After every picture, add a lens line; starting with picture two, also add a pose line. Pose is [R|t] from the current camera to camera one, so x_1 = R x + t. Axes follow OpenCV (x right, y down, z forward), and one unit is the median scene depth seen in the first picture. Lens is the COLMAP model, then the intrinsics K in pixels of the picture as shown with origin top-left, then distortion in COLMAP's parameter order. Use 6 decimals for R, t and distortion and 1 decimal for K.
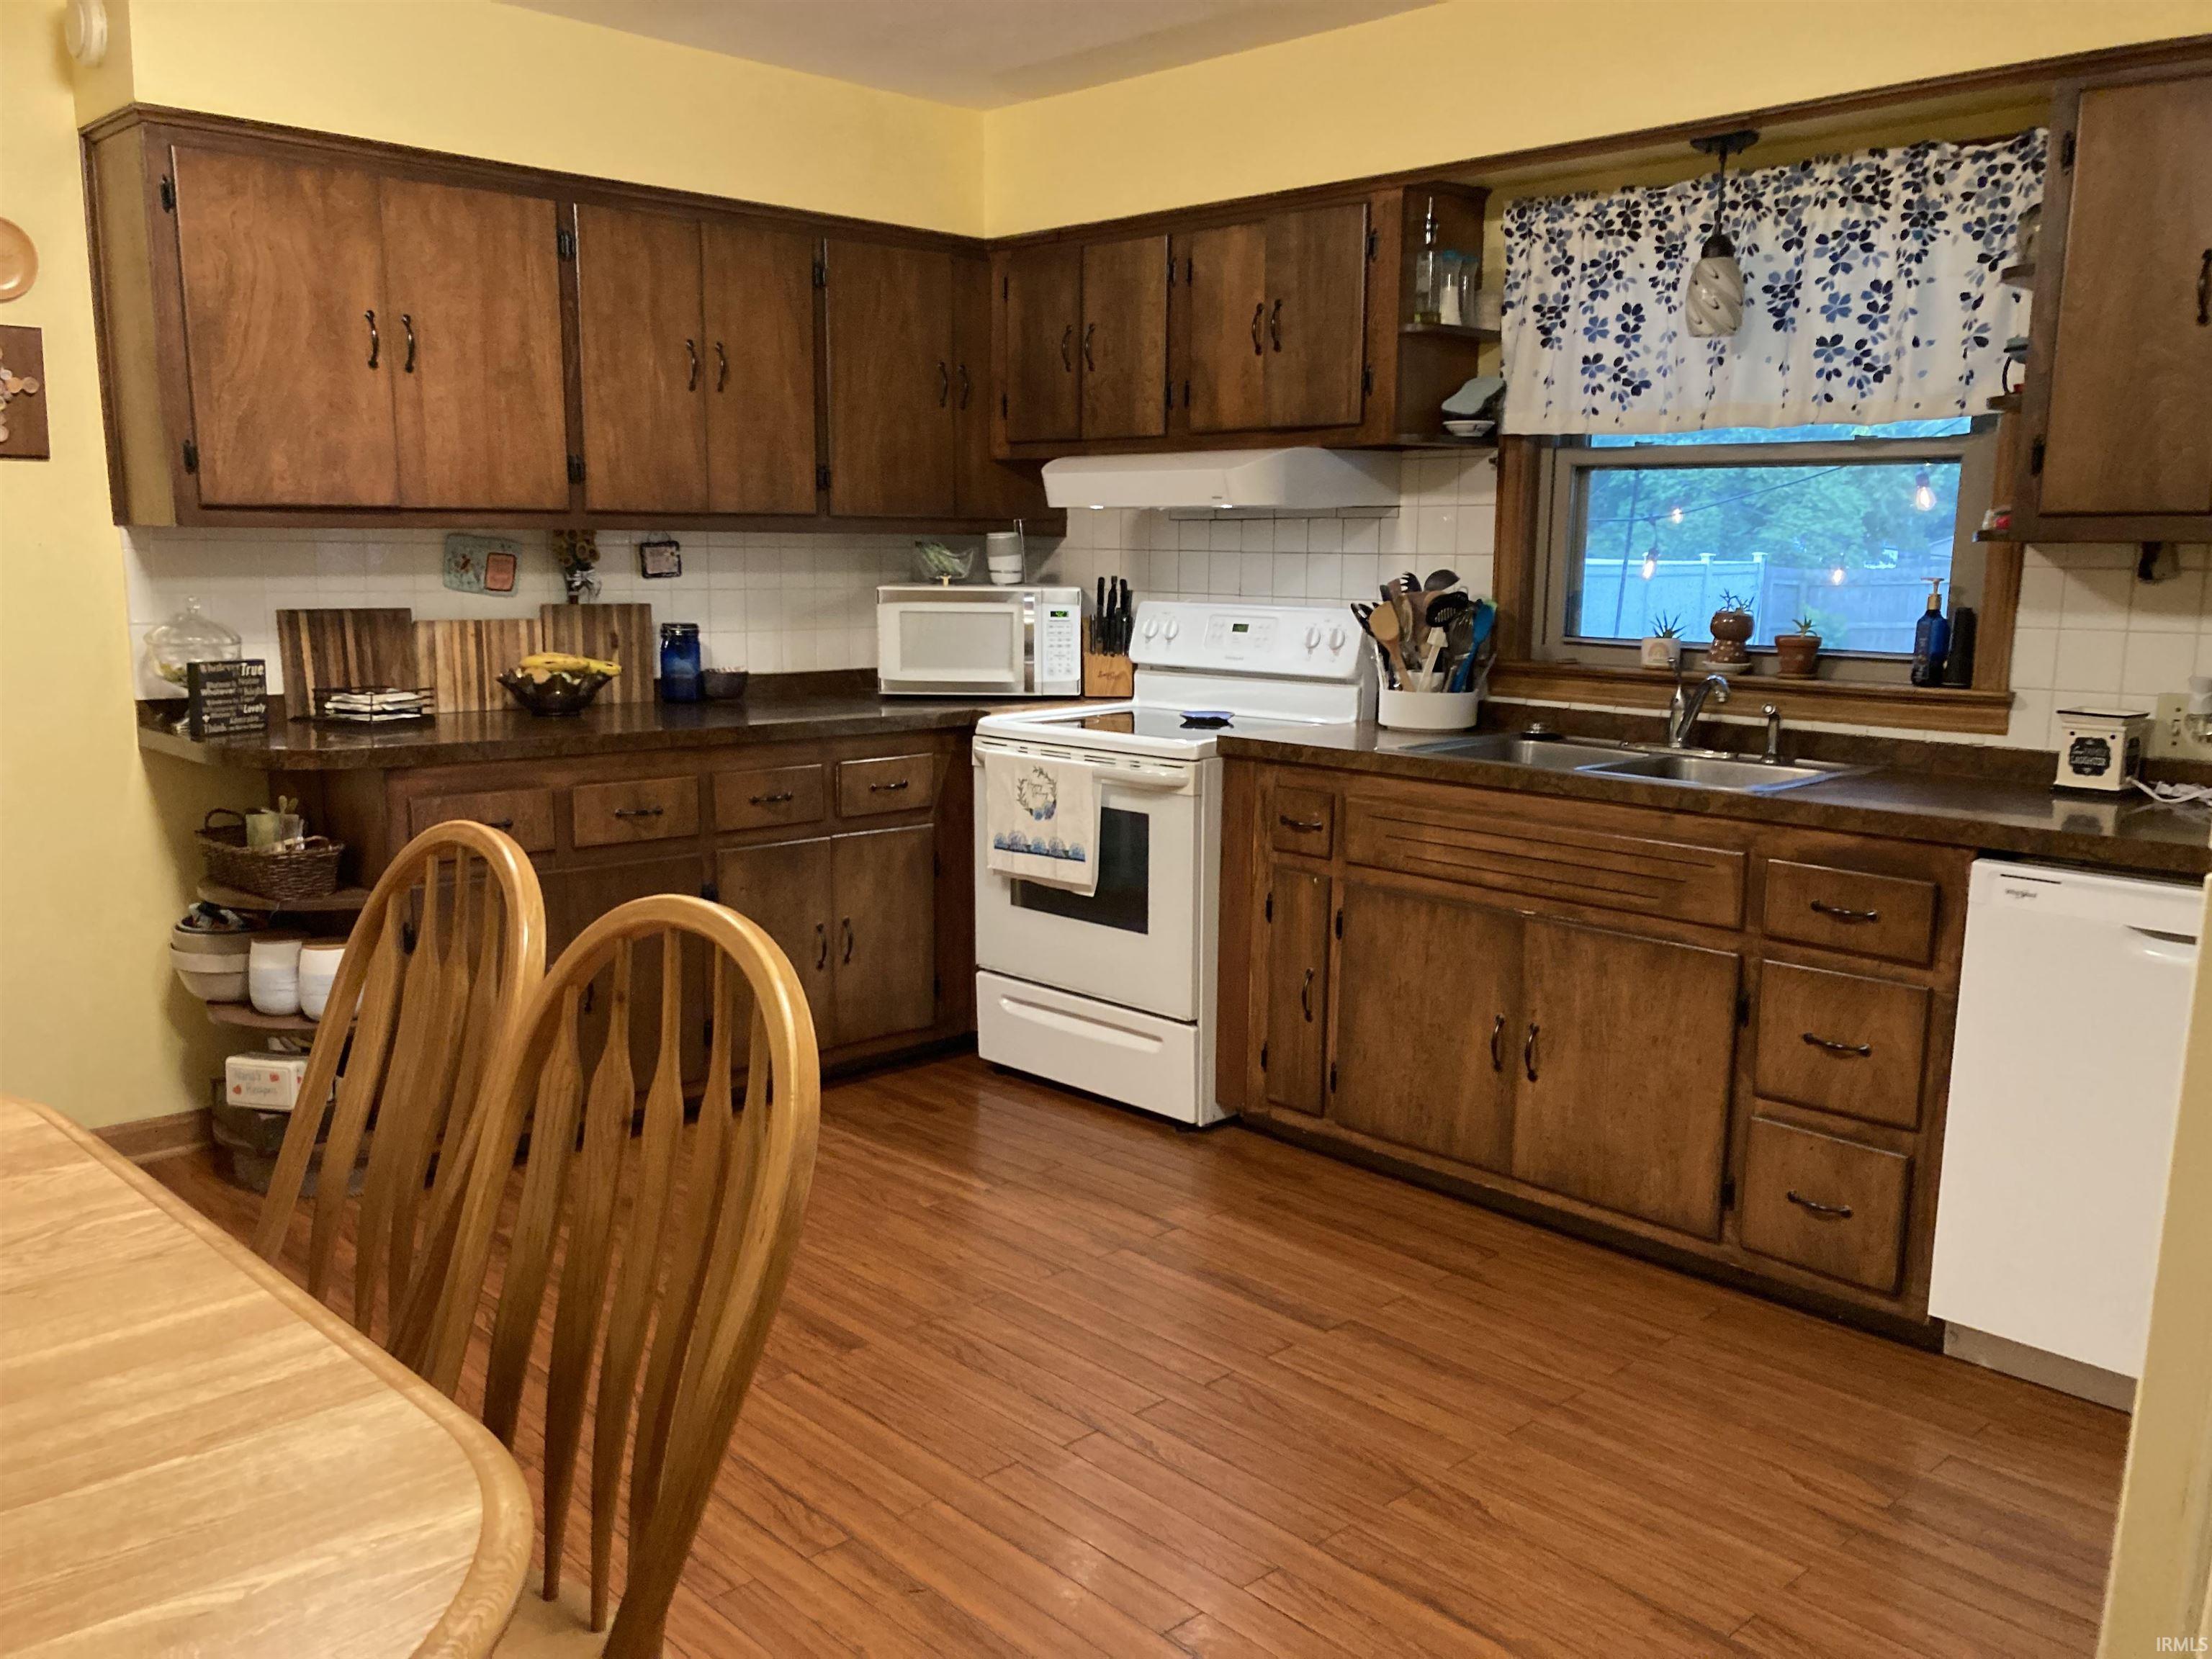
lens RADIAL K [[1807.7, 0, 1106.0], [0, 1807.7, 829.5], [0, 0, 1]] dist [0.013413, 0.002279]
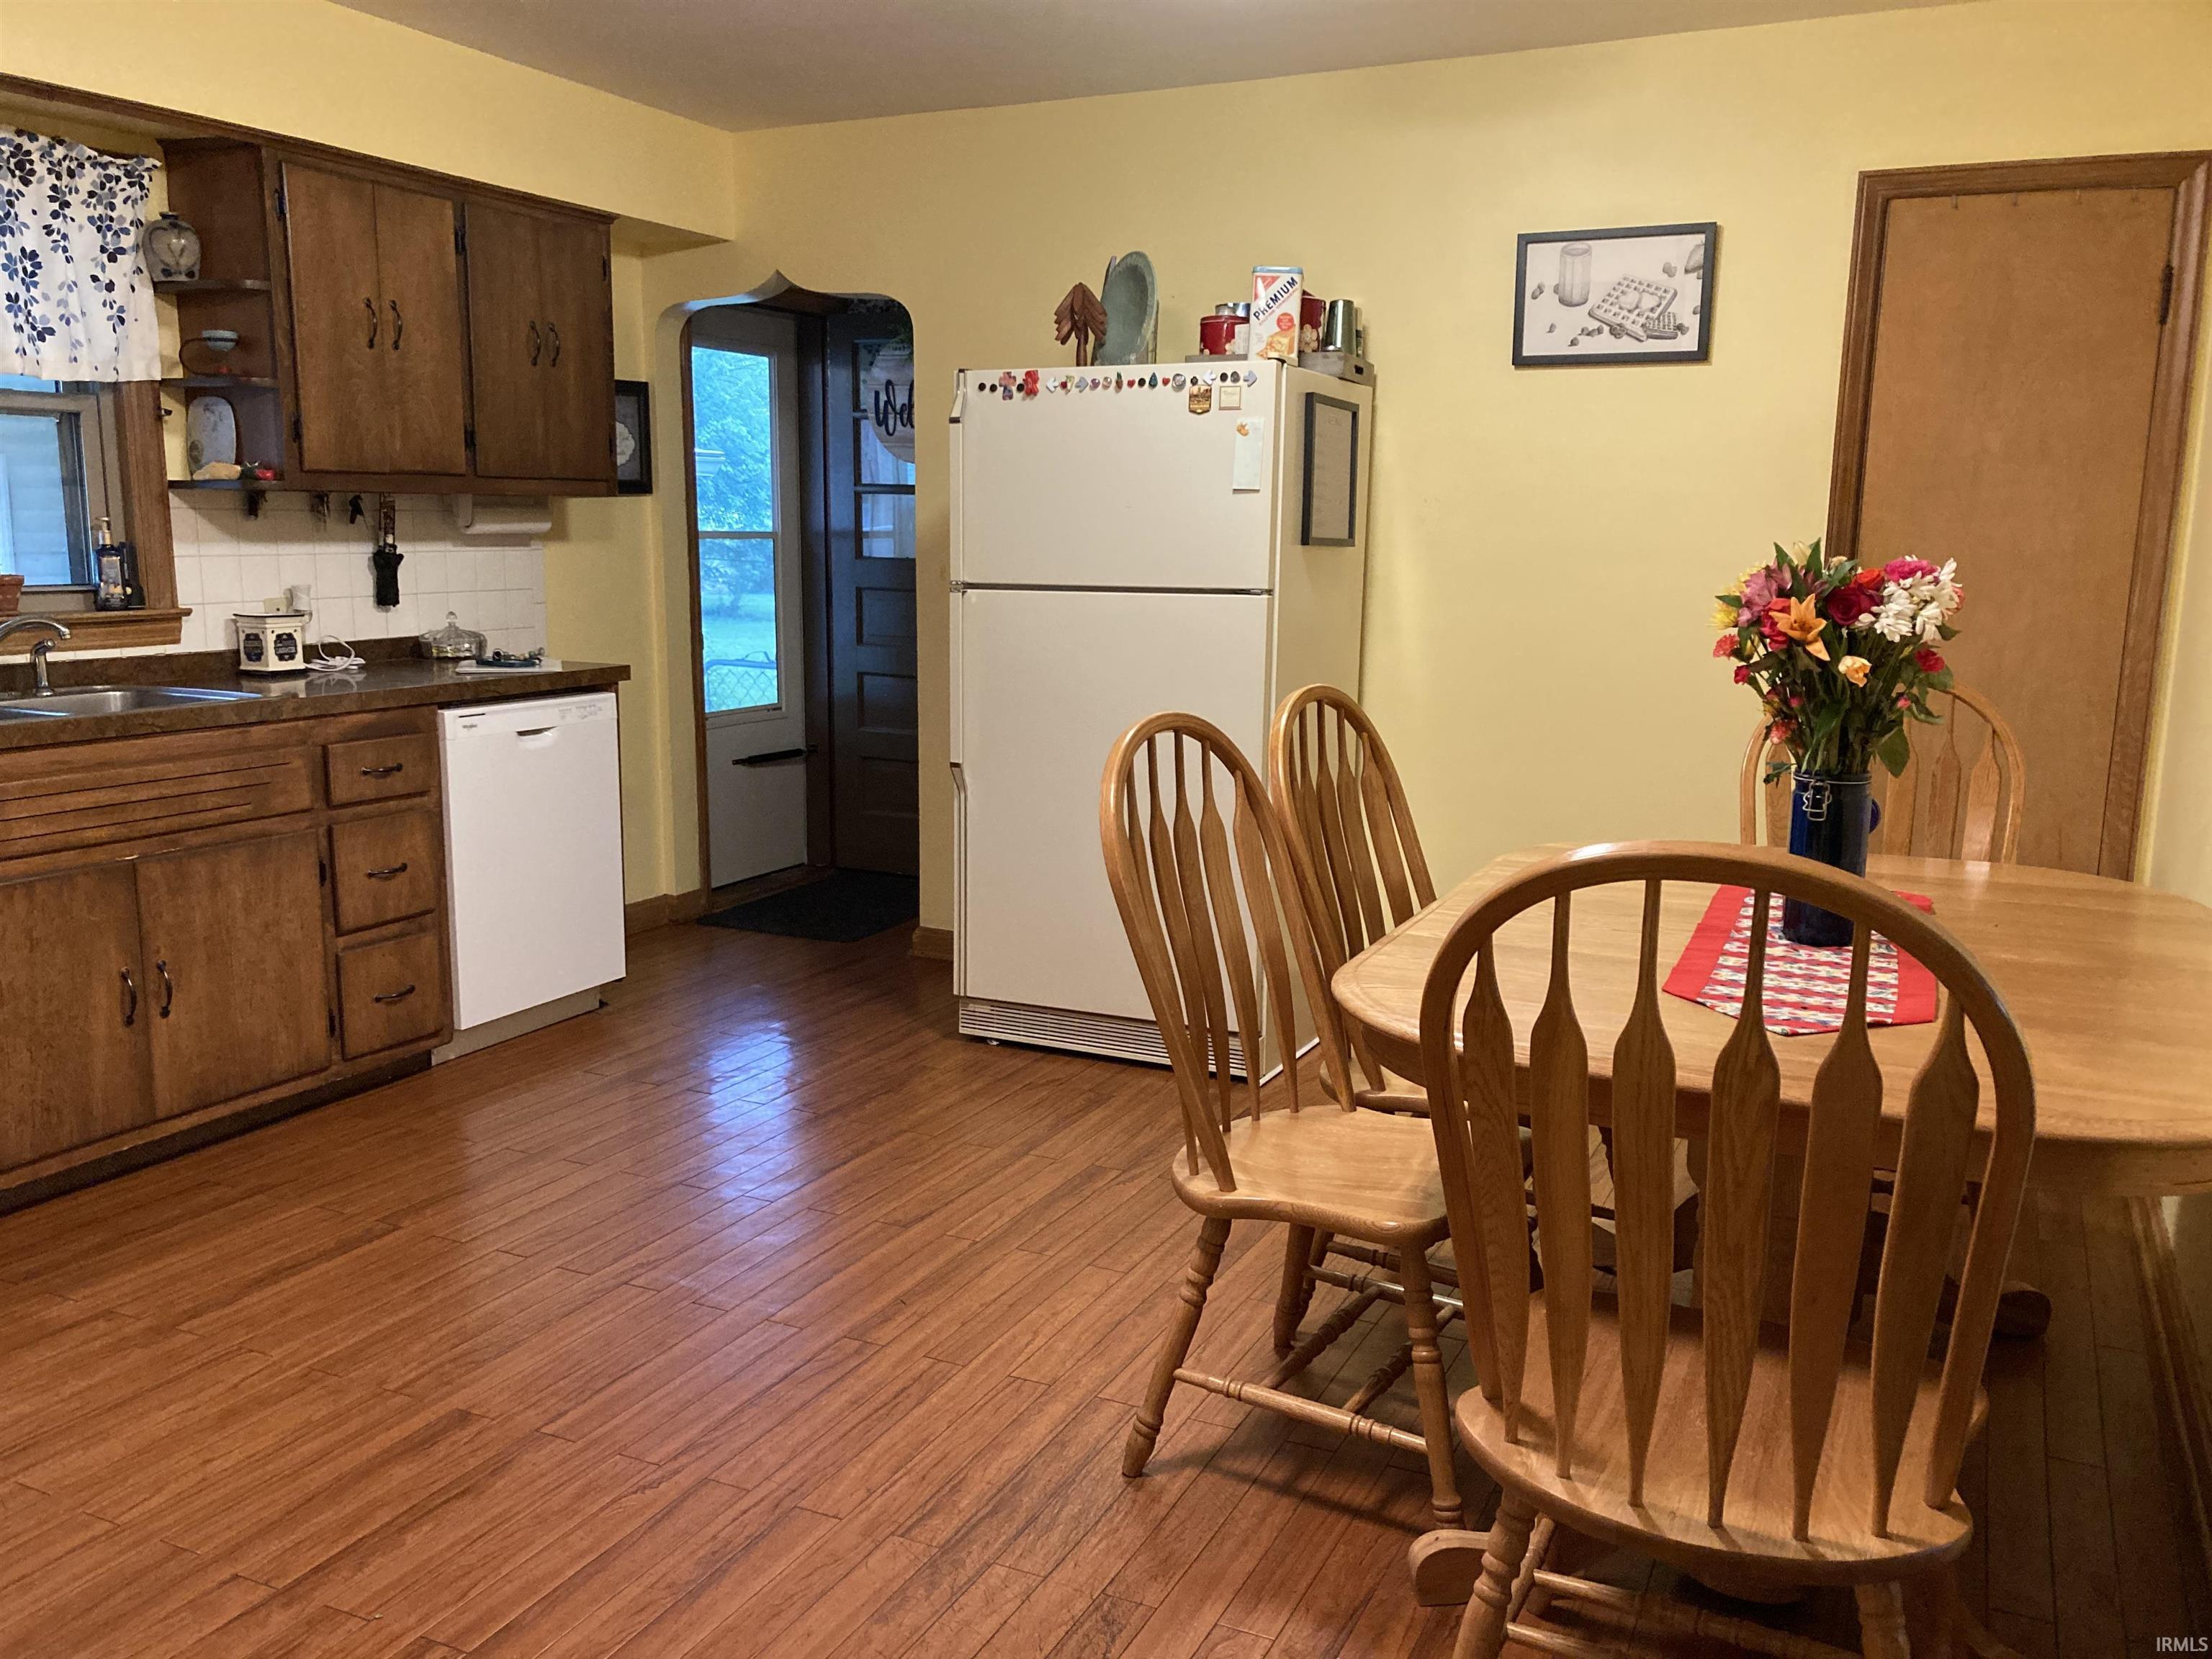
lens RADIAL K [[1778.2, 0, 1106.0], [0, 1778.2, 829.5], [0, 0, 1]] dist [-0.002168, -0.012384]
pose [[-0.347599, -0.176311, 0.920918, -0.882853], [0.133780, 0.962788, 0.234822, -0.131815], [-0.928051, 0.204824, -0.311077, 0.823269]]
